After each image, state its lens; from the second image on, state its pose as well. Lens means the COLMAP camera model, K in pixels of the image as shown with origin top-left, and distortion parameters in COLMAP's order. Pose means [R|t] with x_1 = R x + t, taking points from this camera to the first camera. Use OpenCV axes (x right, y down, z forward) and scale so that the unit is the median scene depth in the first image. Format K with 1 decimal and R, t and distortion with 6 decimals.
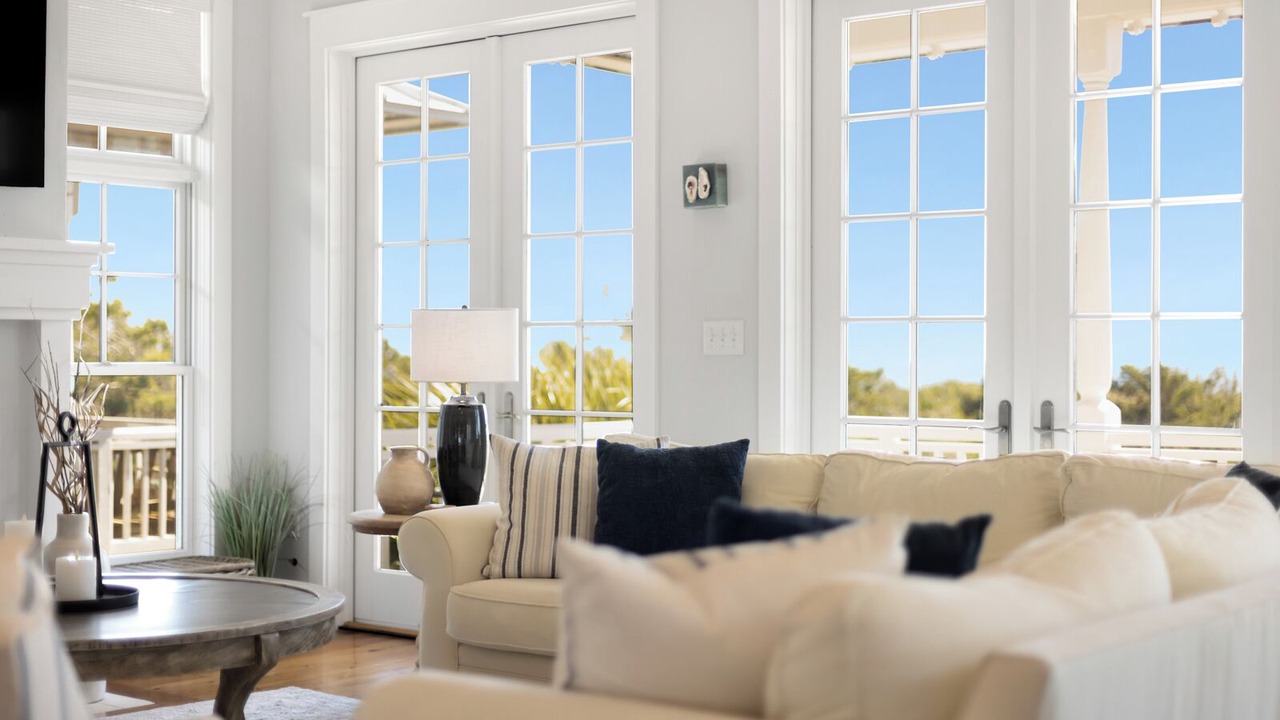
lens RADIAL K [[1848.6, 0, 640.0], [0, 1848.6, 360.0], [0, 0, 1]] dist [-0.013236, -0.025679]
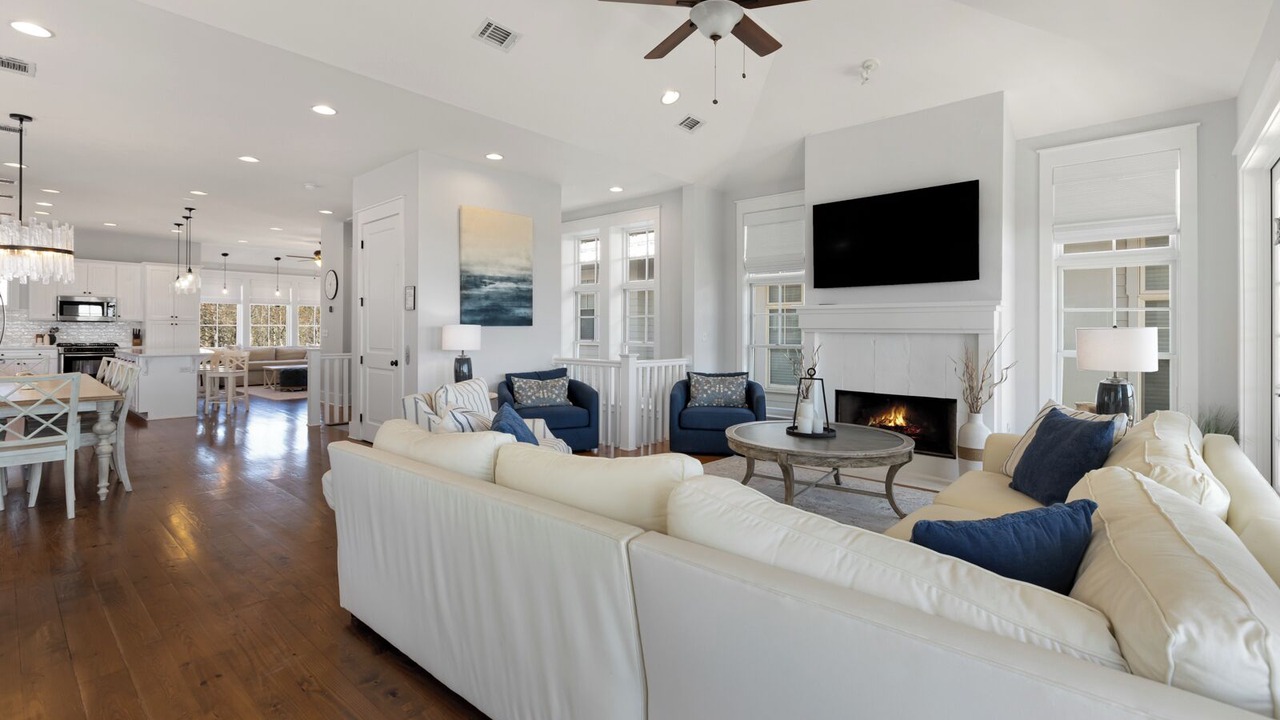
lens RADIAL K [[572.4, 0, 636.8], [0, 572.4, 327.7], [0, 0, 1]] dist [0.001824, -0.000100]
pose [[-0.034725, -0.005395, -0.999382, 0.454225], [-0.008676, 0.999949, -0.005097, -0.021634], [0.999359, 0.008494, -0.034770, 0.563915]]
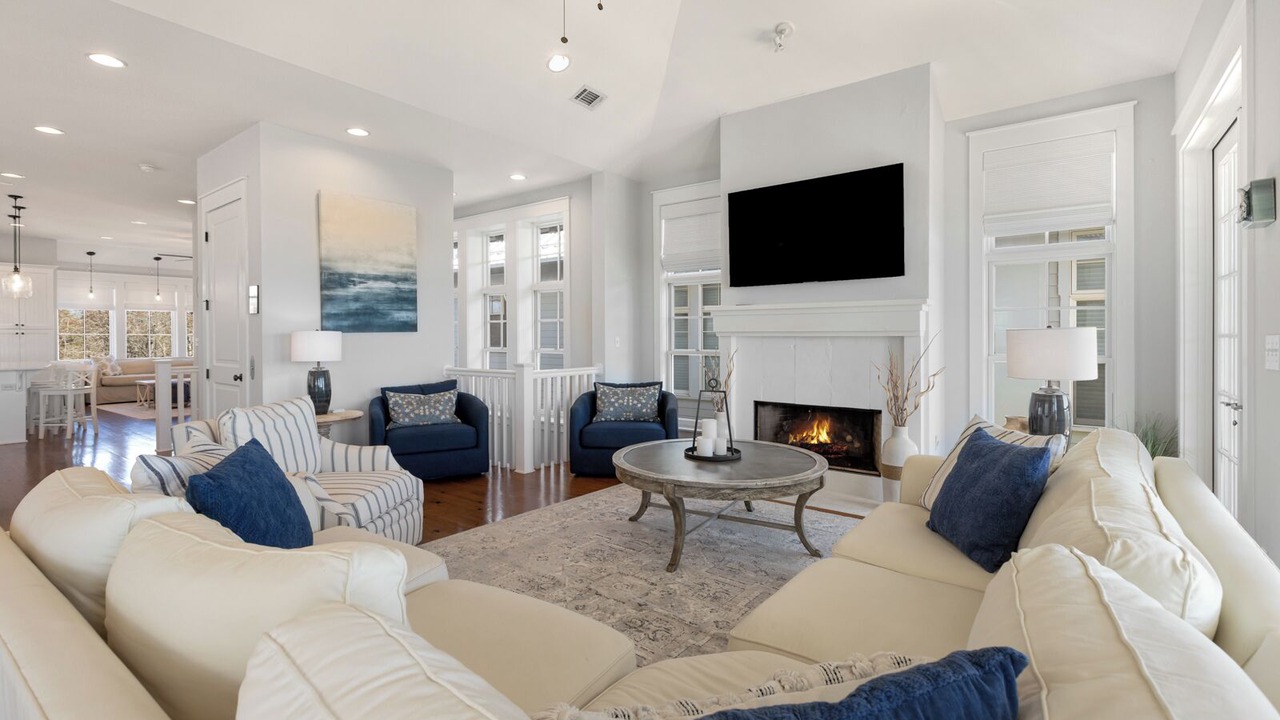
lens RADIAL K [[577.2, 0, 635.9], [0, 577.2, 338.2], [0, 0, 1]] dist [0.000463, 0.000288]
pose [[0.042678, 0.002945, -0.999085, 0.346219], [-0.000417, 0.999996, 0.002930, -0.021369], [0.999089, 0.000292, 0.042679, 0.645394]]
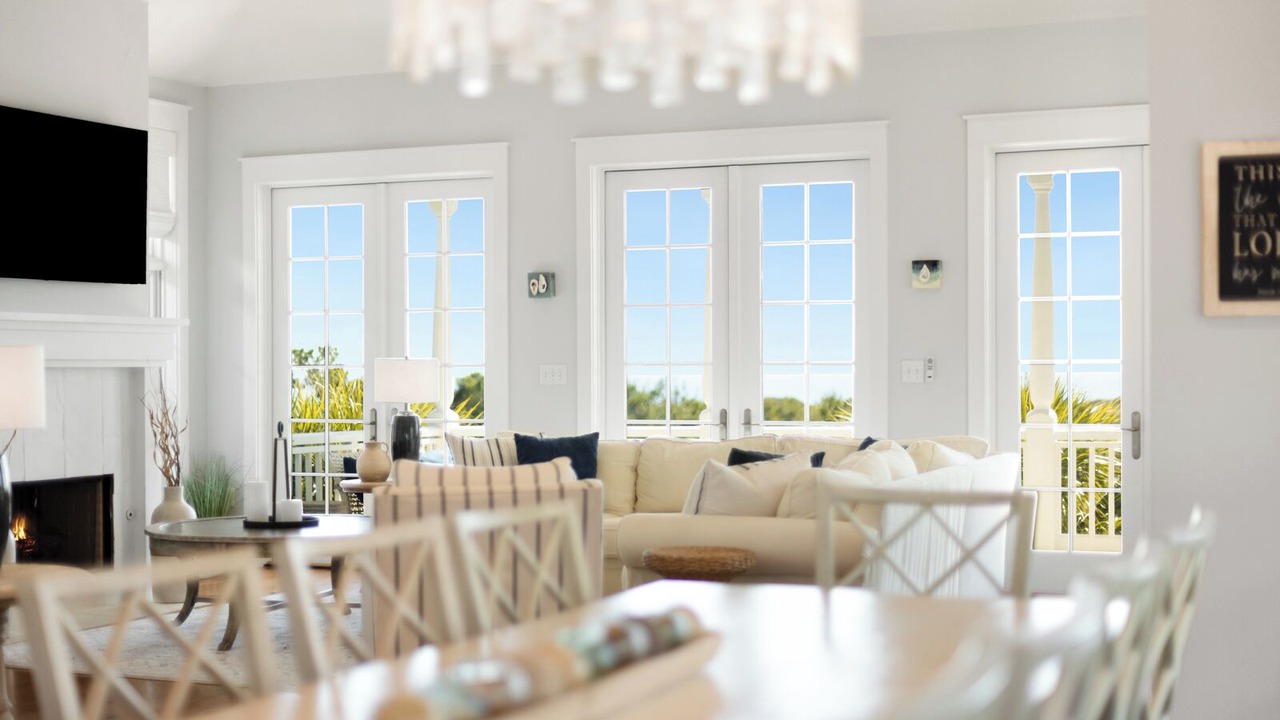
lens RADIAL K [[1848.6, 0, 640.0], [0, 1848.6, 360.0], [0, 0, 1]] dist [-0.013236, -0.025679]
pose [[0.955644, -0.005637, 0.294471, -0.382788], [0.007737, 0.999952, -0.005967, -0.014759], [-0.294424, 0.007980, 0.955642, -0.655402]]
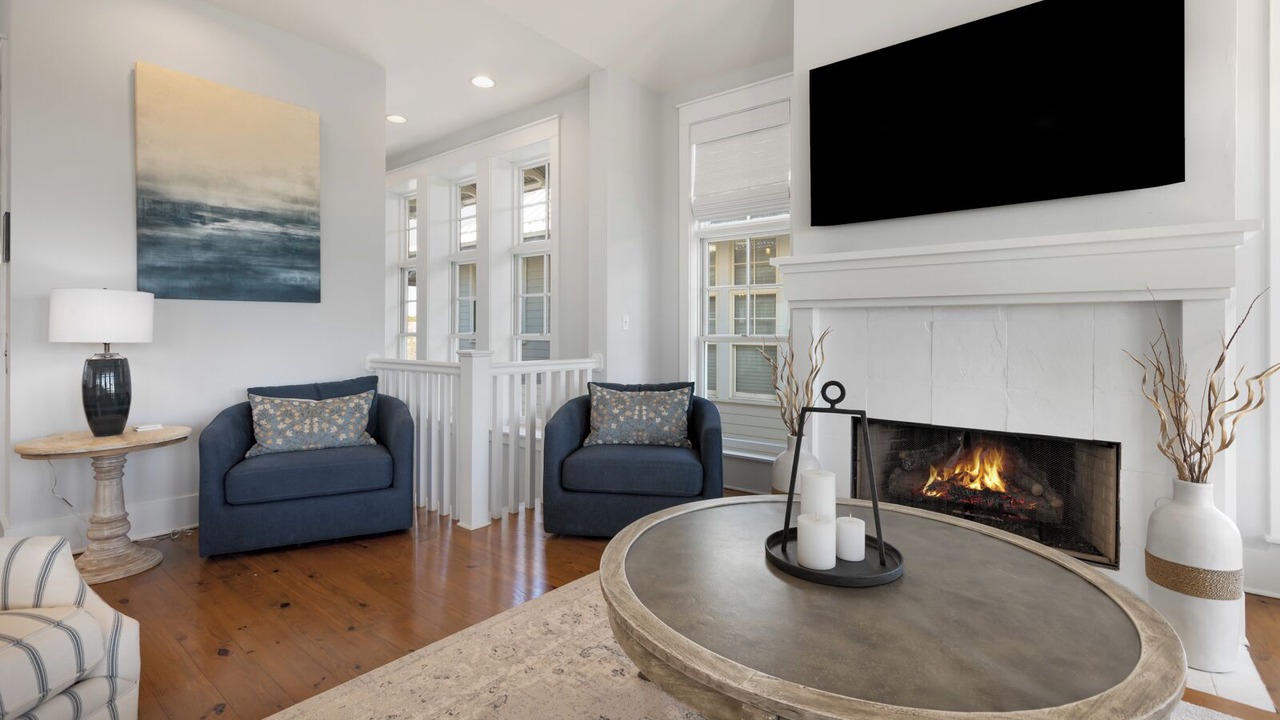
lens RADIAL K [[572.4, 0, 636.8], [0, 572.4, 327.7], [0, 0, 1]] dist [0.001824, -0.000100]
pose [[0.018253, -0.007787, -0.999803, 0.016275], [-0.007542, 0.999940, -0.007926, -0.000081], [0.999805, 0.007685, 0.018193, 0.657115]]
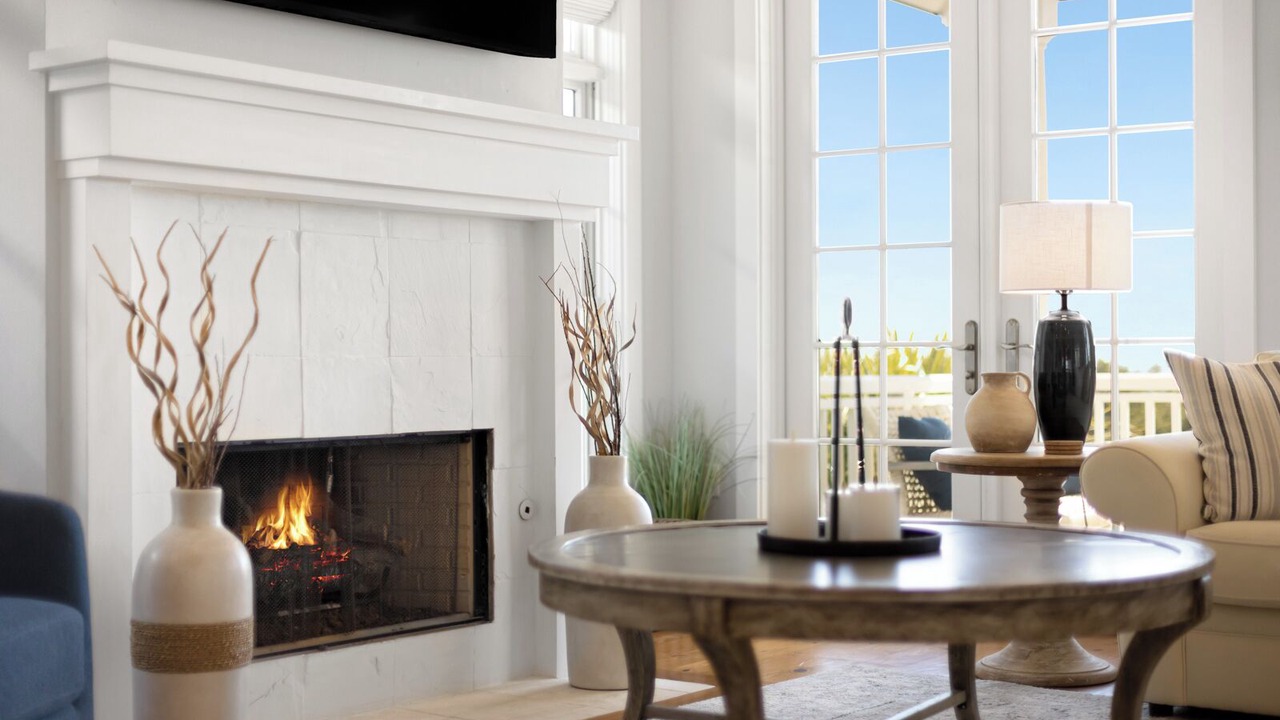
lens RADIAL K [[1848.6, 0, 640.0], [0, 1848.6, 360.0], [0, 0, 1]] dist [-0.013236, -0.025679]
pose [[0.998677, -0.006826, 0.050975, -0.325958], [0.006899, 0.999975, -0.001250, 0.040986], [-0.050965, 0.001600, 0.998699, 0.181154]]
